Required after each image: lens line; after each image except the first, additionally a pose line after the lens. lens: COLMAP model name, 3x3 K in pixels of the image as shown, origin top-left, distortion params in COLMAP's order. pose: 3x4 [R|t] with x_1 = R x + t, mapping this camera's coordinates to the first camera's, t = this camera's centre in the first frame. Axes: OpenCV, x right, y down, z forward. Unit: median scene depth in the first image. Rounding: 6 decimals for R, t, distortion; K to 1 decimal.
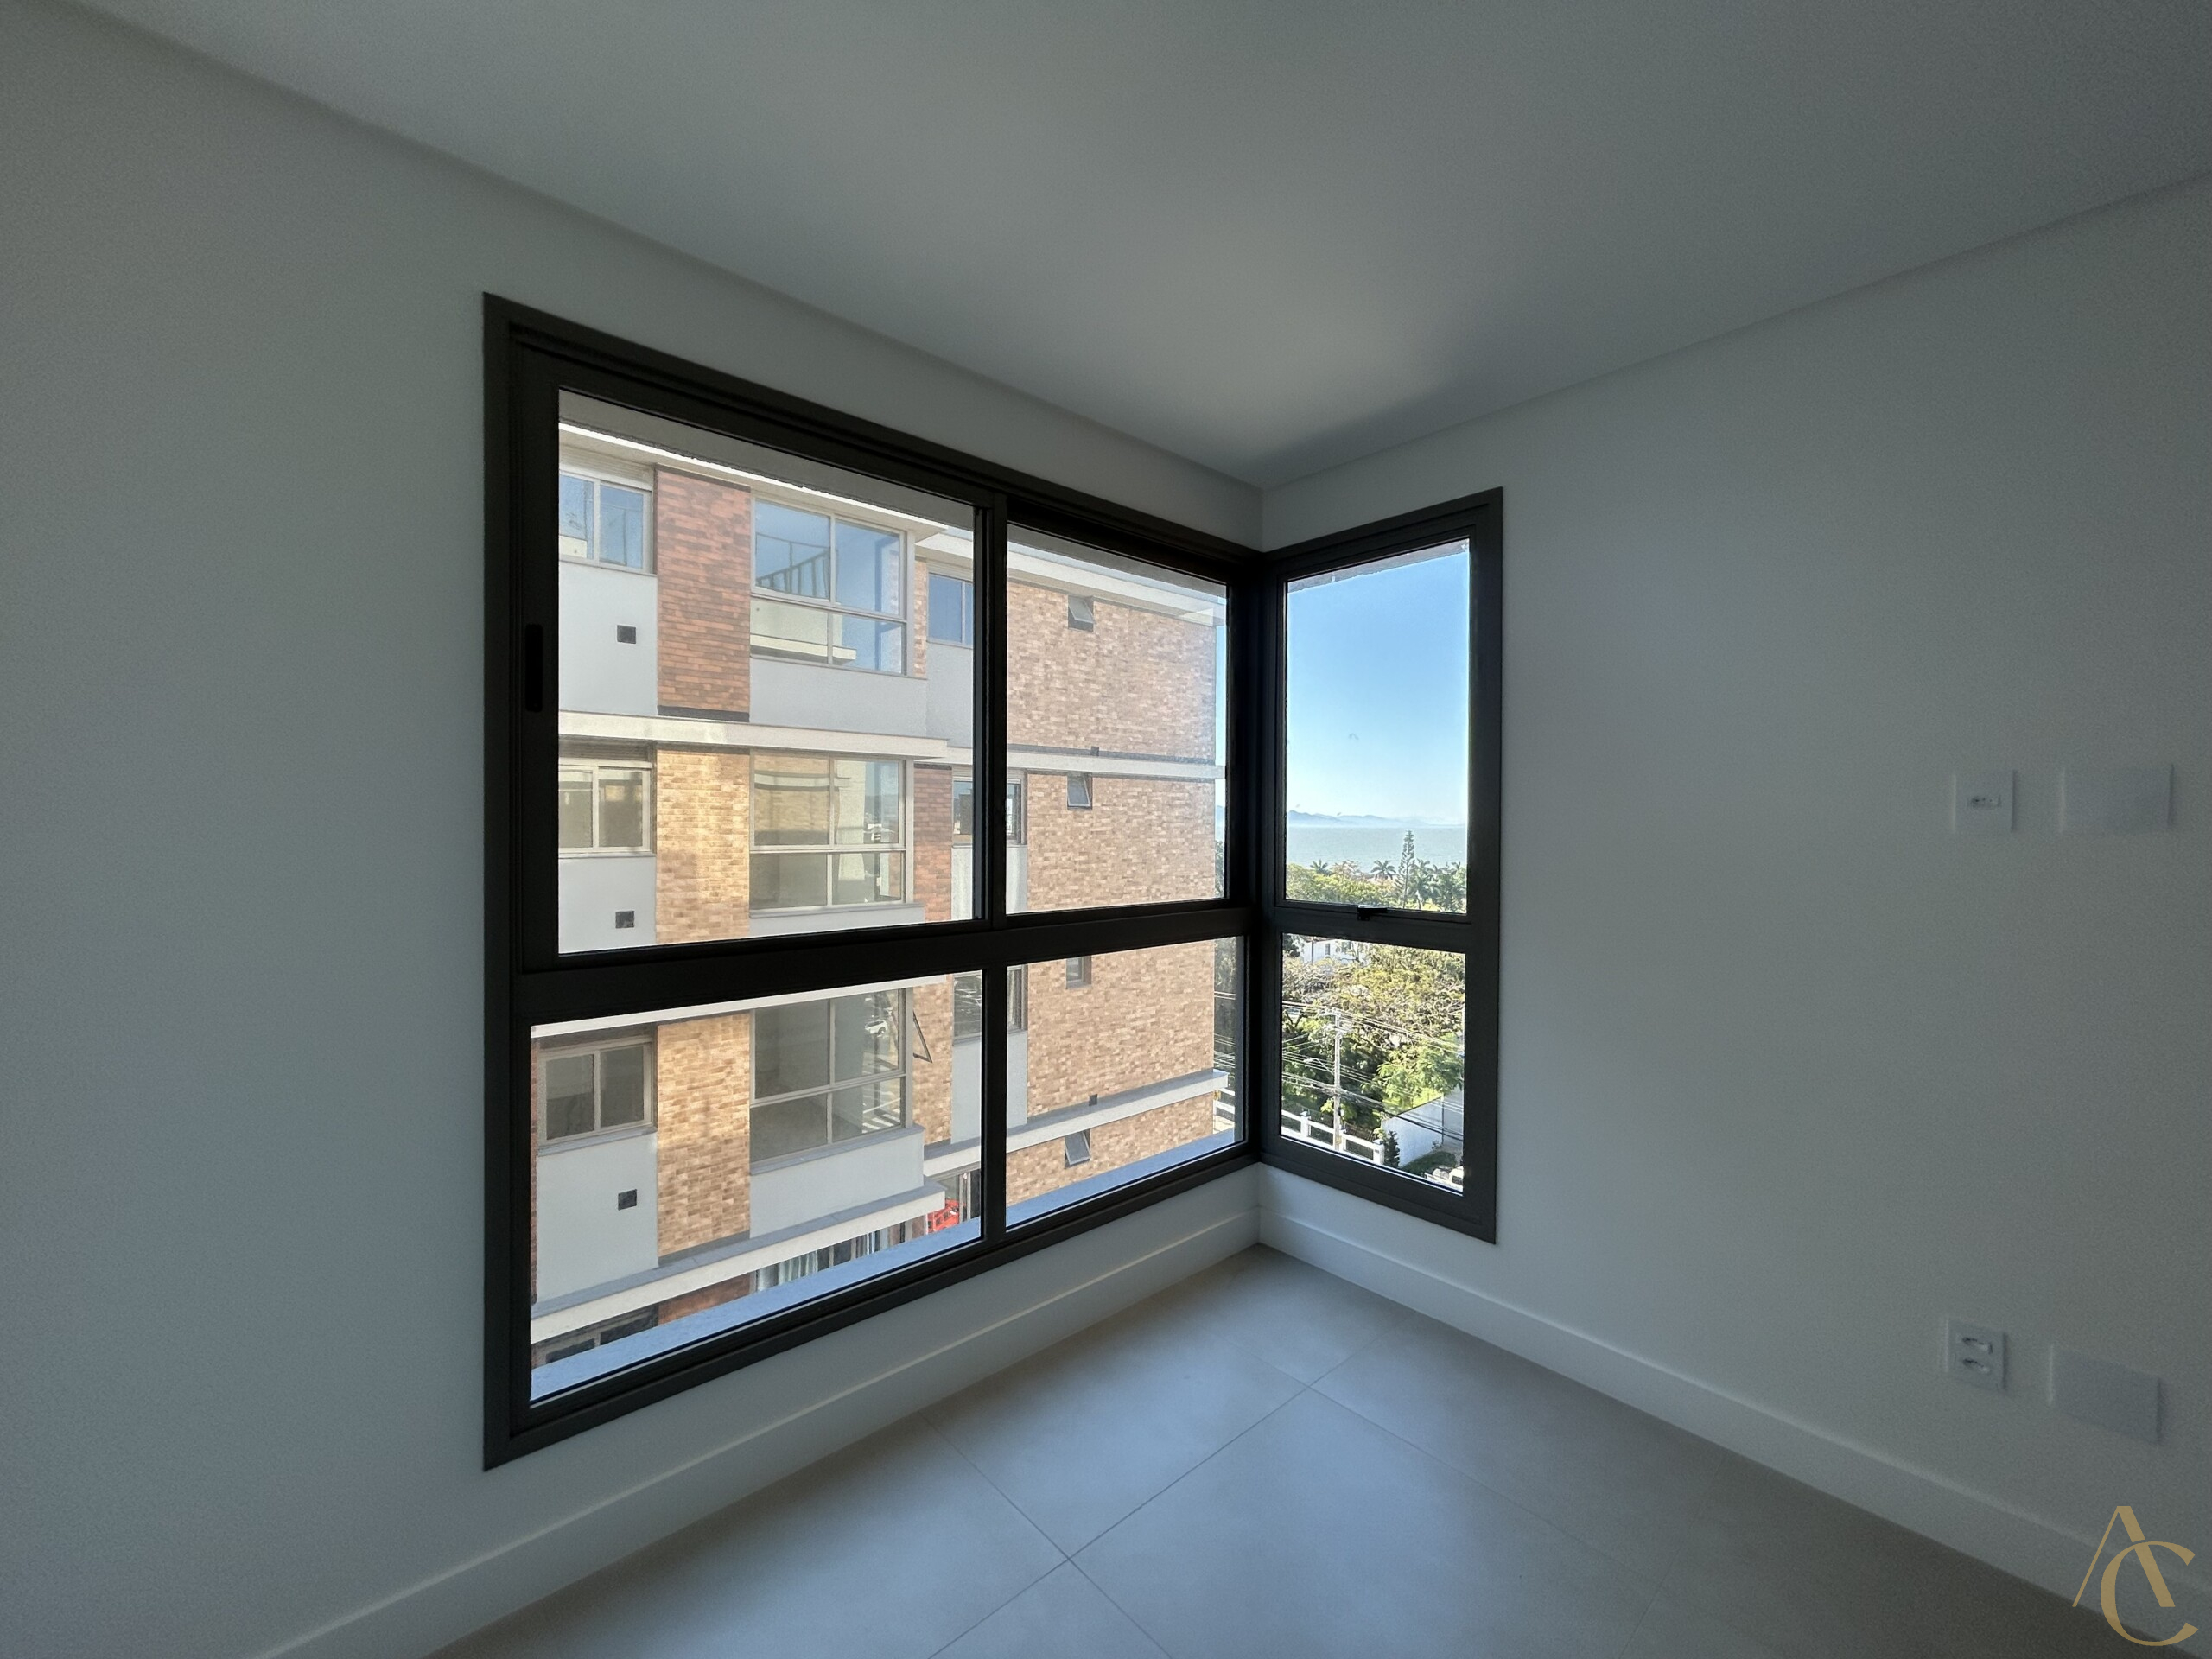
lens RADIAL K [[892.3, 0, 1106.0], [0, 892.3, 829.5], [0, 0, 1]] dist [0.000819, -0.000053]
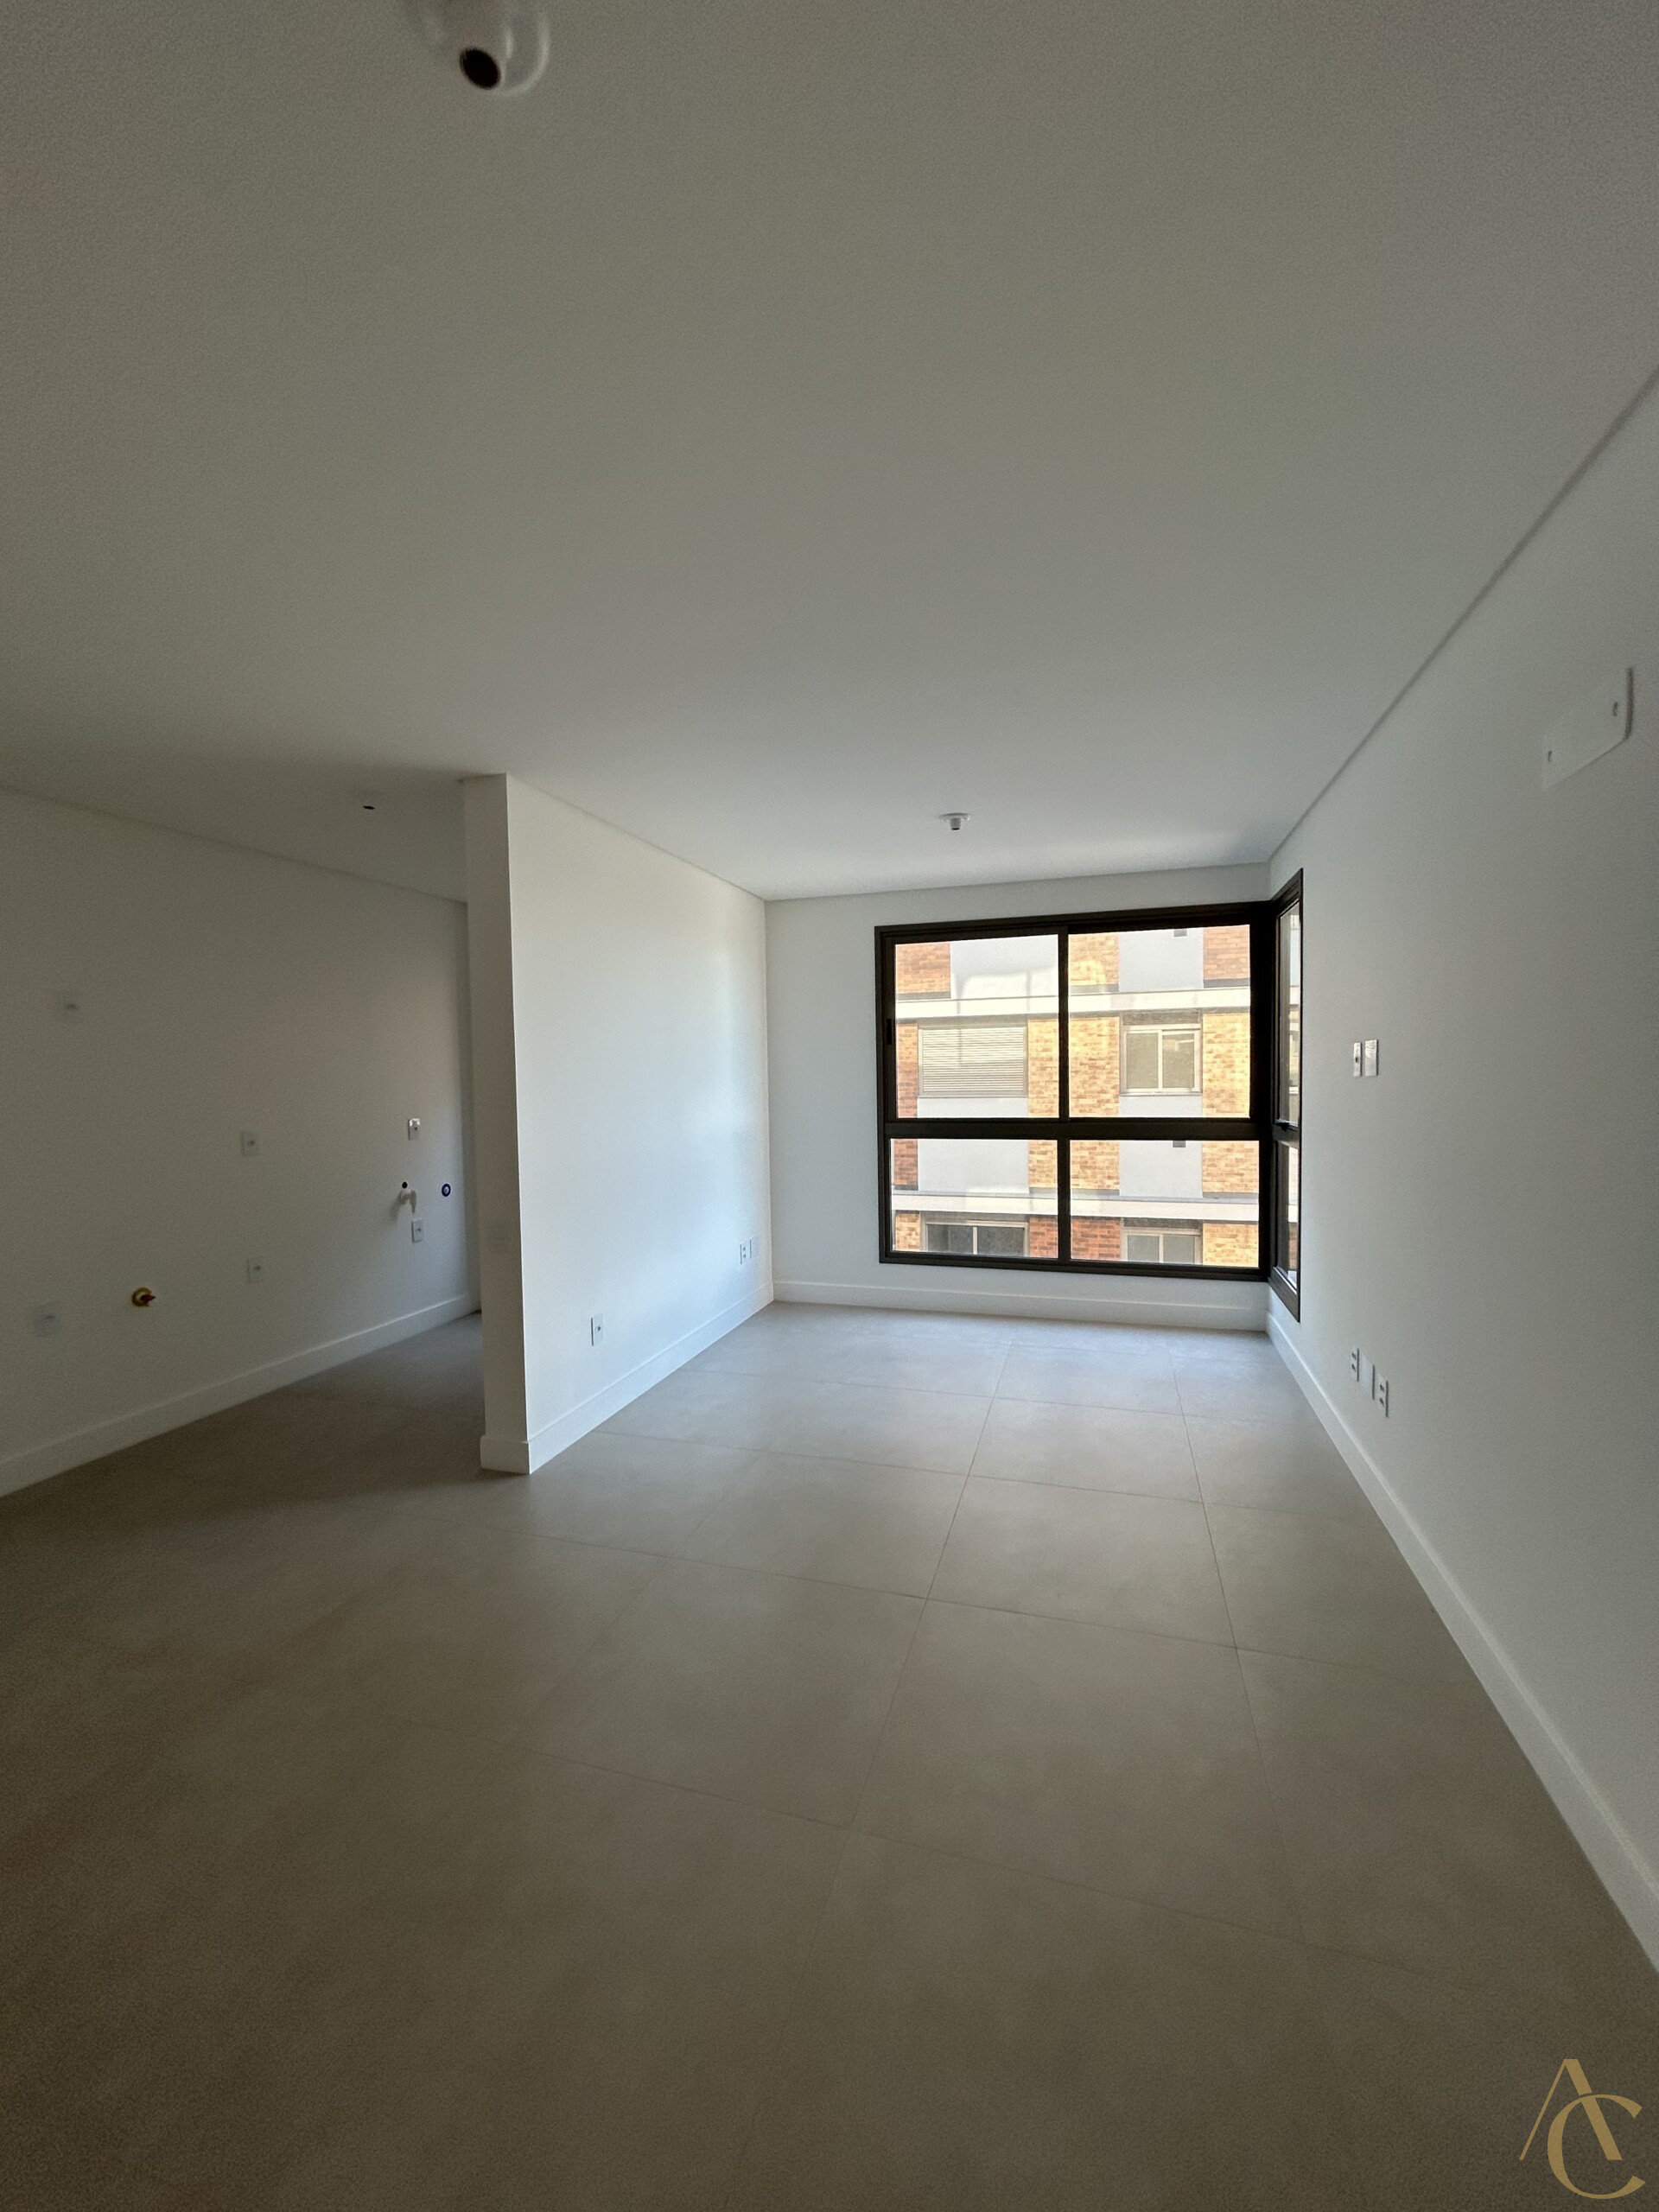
lens RADIAL K [[863.6, 0, 829.5], [0, 863.6, 1106.0], [0, 0, 1]] dist [-0.000168, -0.000021]
pose [[0.517355, 0.020139, -0.855534, 0.300575], [0.013083, 0.999420, 0.031437, -0.001129], [0.855671, -0.027458, 0.516791, -0.129817]]
